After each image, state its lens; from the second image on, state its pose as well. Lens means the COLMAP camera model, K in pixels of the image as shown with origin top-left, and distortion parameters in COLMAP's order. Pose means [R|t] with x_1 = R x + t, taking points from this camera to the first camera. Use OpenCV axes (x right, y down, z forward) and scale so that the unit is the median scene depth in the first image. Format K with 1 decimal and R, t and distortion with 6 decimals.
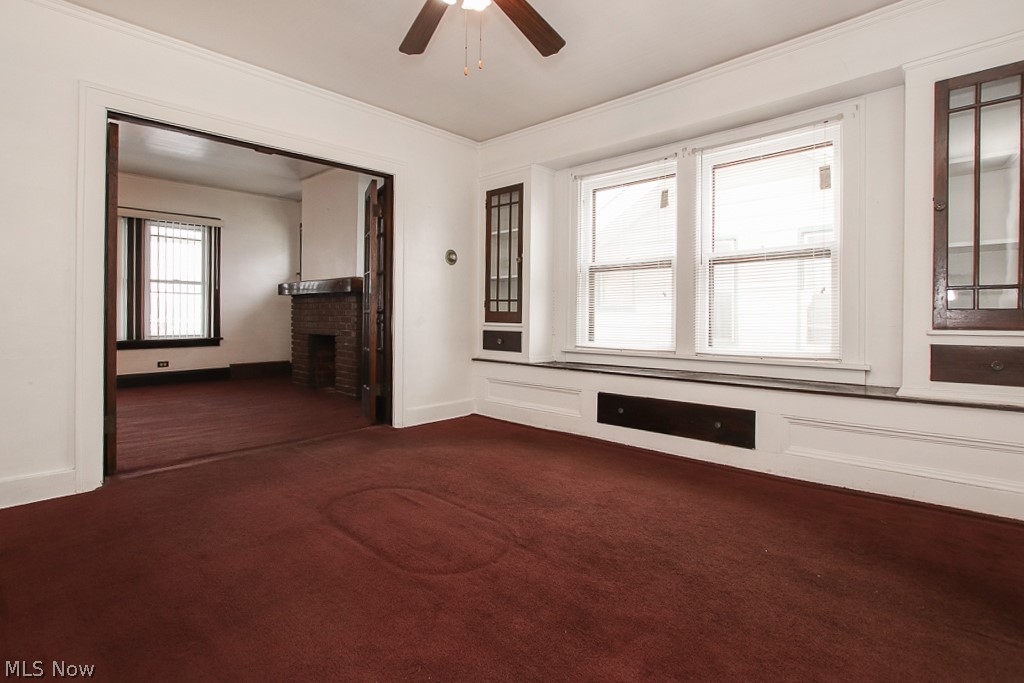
lens RADIAL K [[492.4, 0, 495.5], [0, 492.4, 314.7], [0, 0, 1]] dist [-0.000513, 0.000241]
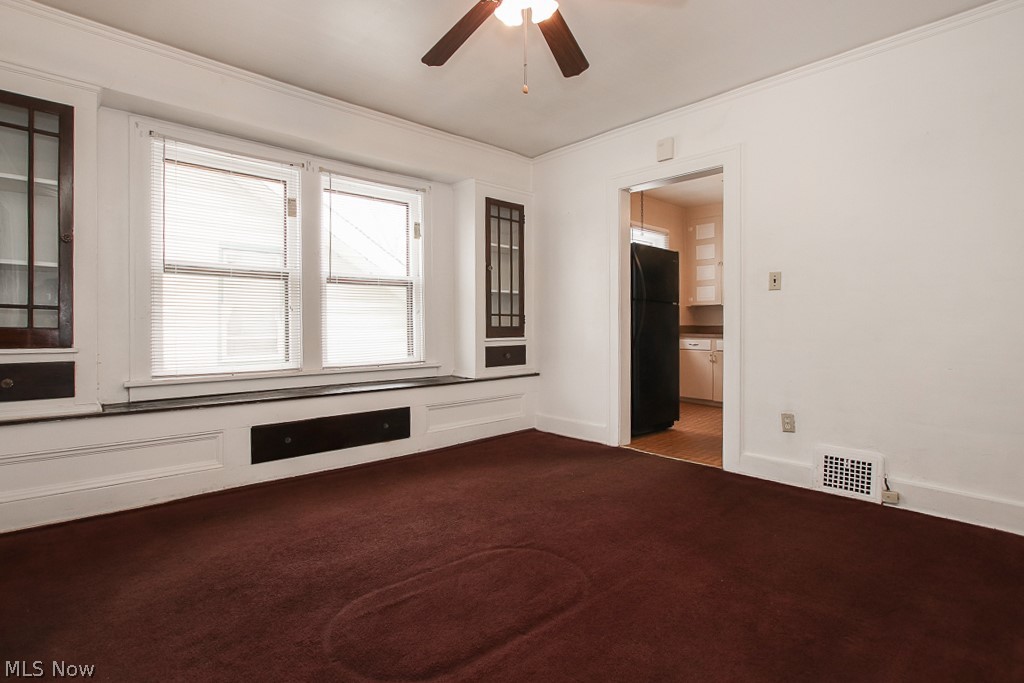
lens RADIAL K [[482.5, 0, 510.4], [0, 482.5, 328.8], [0, 0, 1]] dist [-0.018299, 0.000956]
pose [[0.089974, -0.000580, 0.995944, -0.724040], [0.006193, 0.999981, 0.000023, -0.001028], [-0.995925, 0.006166, 0.089975, 0.685420]]
